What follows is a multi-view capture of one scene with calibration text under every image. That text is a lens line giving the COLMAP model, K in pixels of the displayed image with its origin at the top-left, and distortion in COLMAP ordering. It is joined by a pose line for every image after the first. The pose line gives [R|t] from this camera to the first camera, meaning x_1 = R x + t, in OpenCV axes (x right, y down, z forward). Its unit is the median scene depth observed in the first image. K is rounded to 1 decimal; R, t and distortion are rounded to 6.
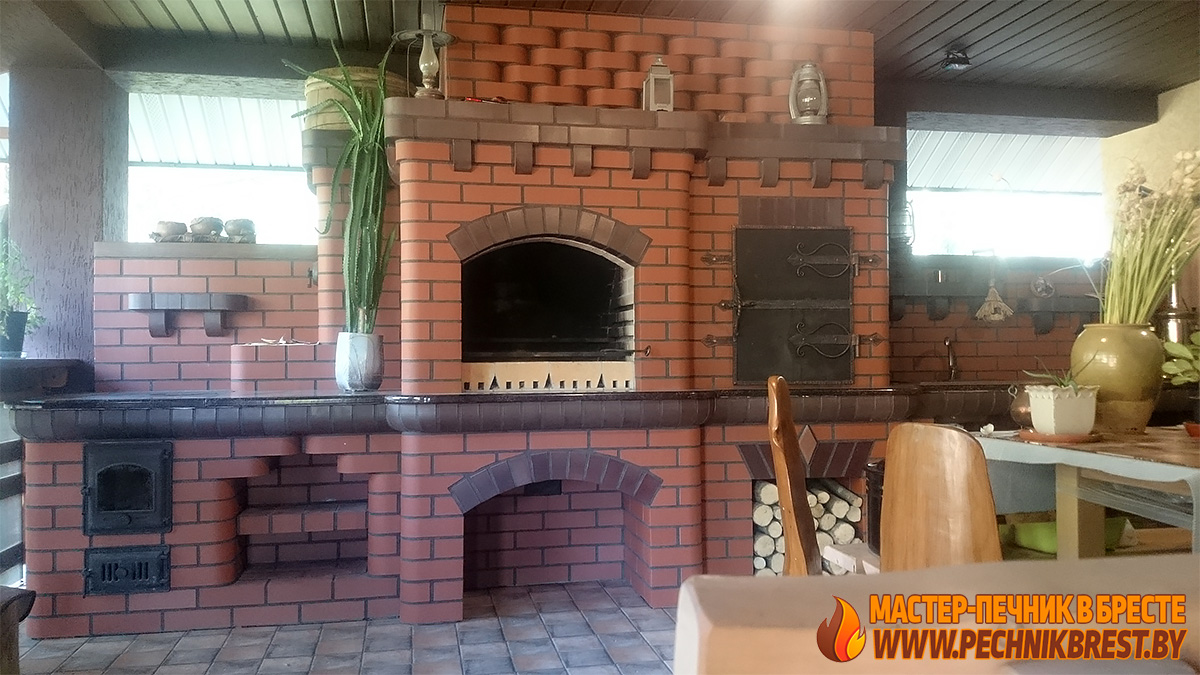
lens RADIAL K [[940.5, 0, 603.5], [0, 940.5, 339.6], [0, 0, 1]] dist [0.218484, -0.471606]
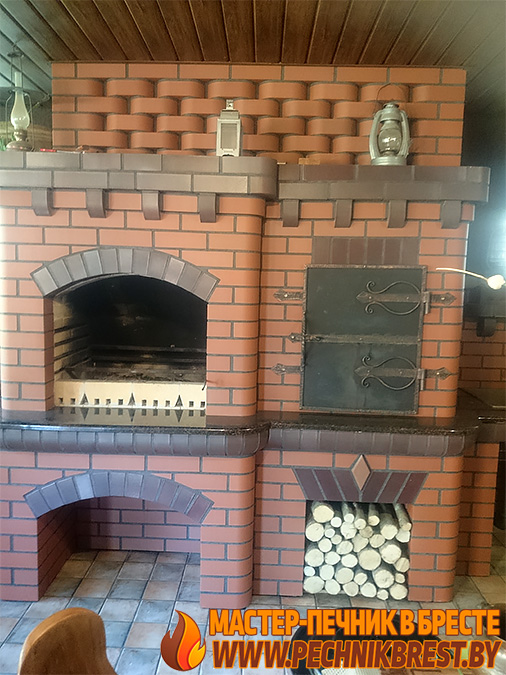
lens RADIAL K [[528.9, 0, 253.0], [0, 528.9, 337.5], [0, 0, 1]] dist [0.214370, -0.480815]
pose [[0.974144, 0.056349, -0.218787, 0.225614], [-0.028437, 0.991277, 0.128693, -0.119582], [0.224130, -0.119144, 0.967249, 0.409982]]
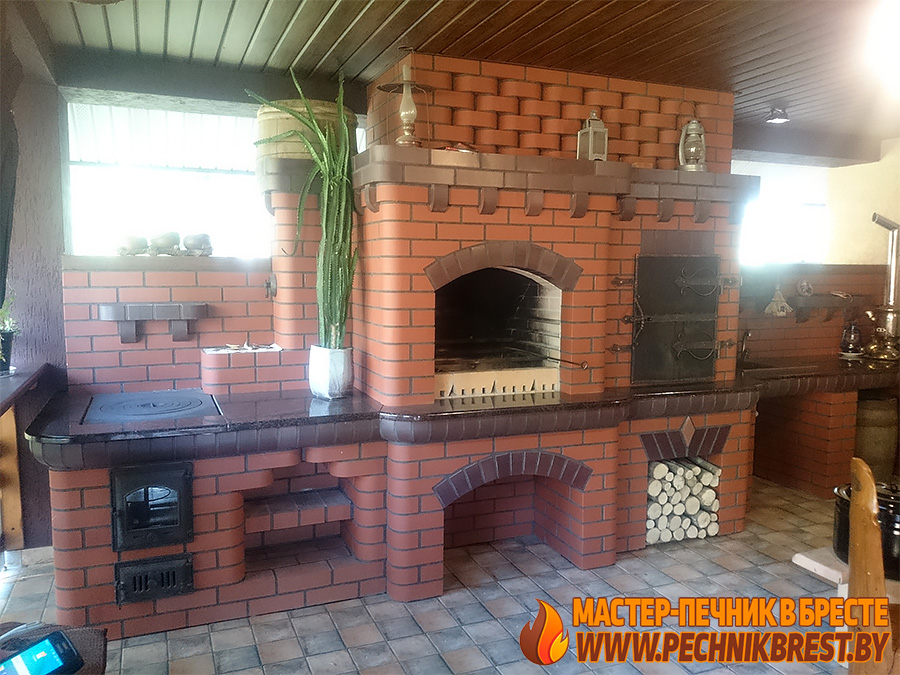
lens RADIAL K [[705.1, 0, 453.6], [0, 705.1, 338.9], [0, 0, 1]] dist [0.214370, -0.480815]
pose [[0.981870, -0.004213, 0.189511, -0.279218], [-0.017796, 0.993289, 0.114285, -0.118433], [-0.188720, -0.115585, 0.975205, 0.144167]]
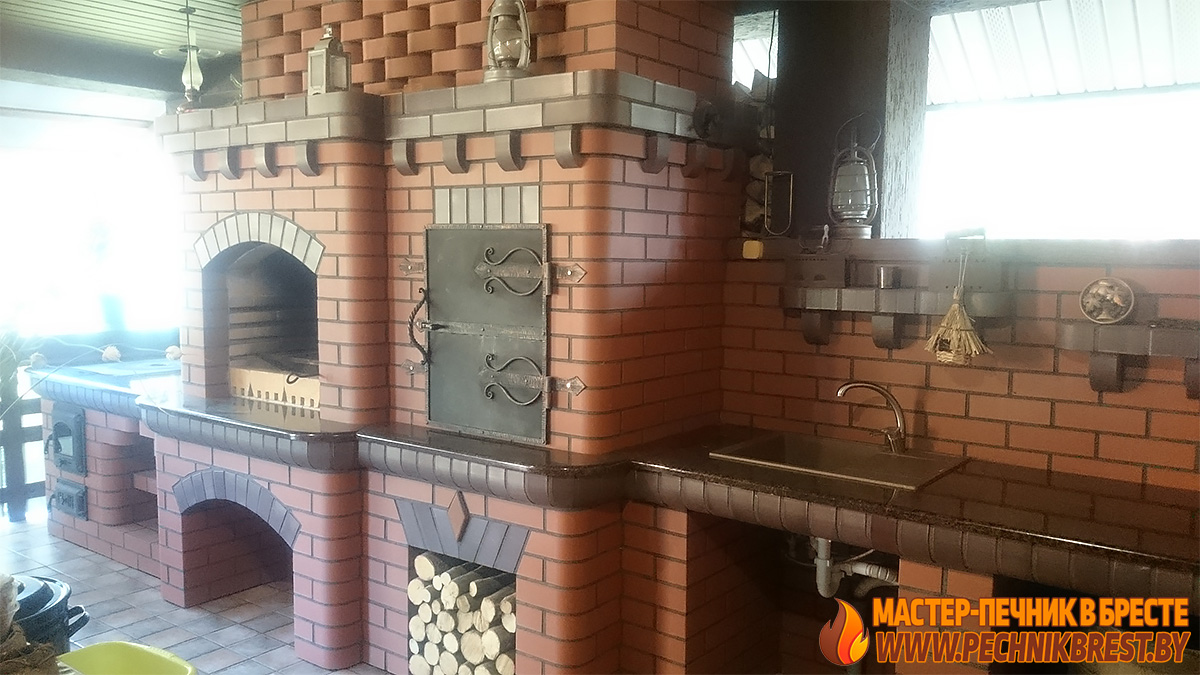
lens RADIAL K [[940.5, 0, 603.5], [0, 940.5, 339.6], [0, 0, 1]] dist [0.218484, -0.471606]
pose [[0.665778, 0.084437, -0.741357, 0.868814], [-0.003331, 0.993903, 0.110210, -0.118614], [0.746142, -0.070905, 0.662000, 0.606377]]
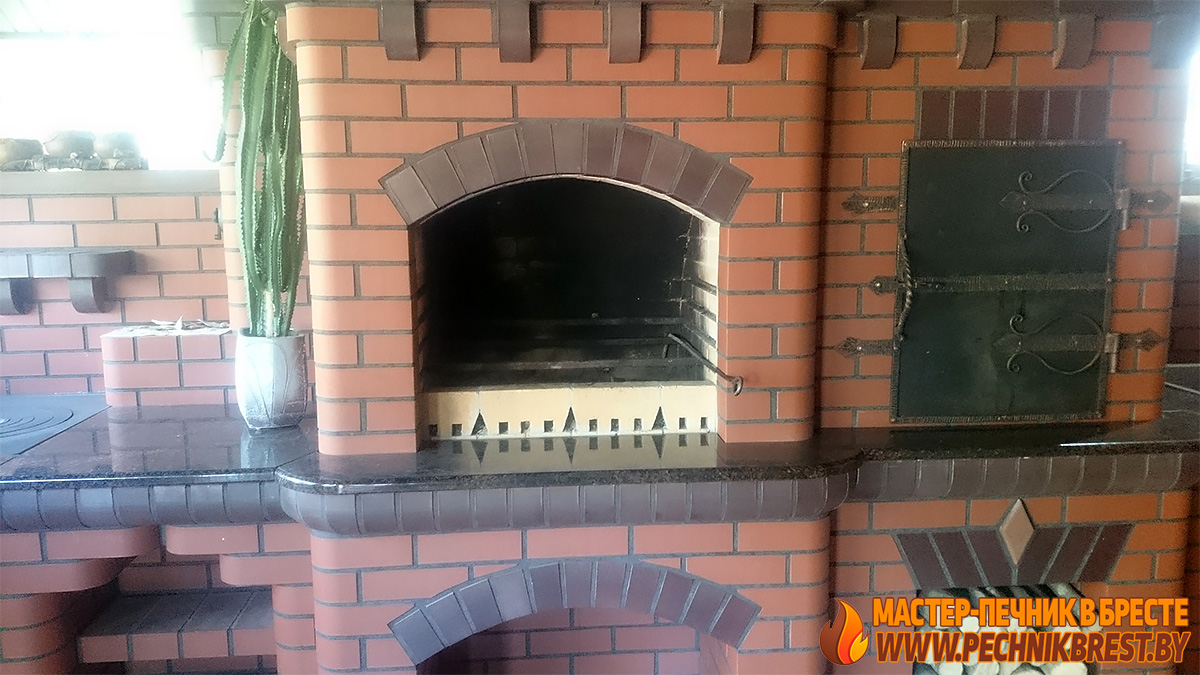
lens RADIAL K [[924.7, 0, 600.5], [0, 924.7, 340.6], [0, 0, 1]] dist [0.212405, -0.436897]
pose [[0.992566, 0.016831, -0.120536, 0.030827], [0.003771, 0.985663, 0.168687, -0.104672], [0.121647, -0.167887, 0.978272, 0.437320]]
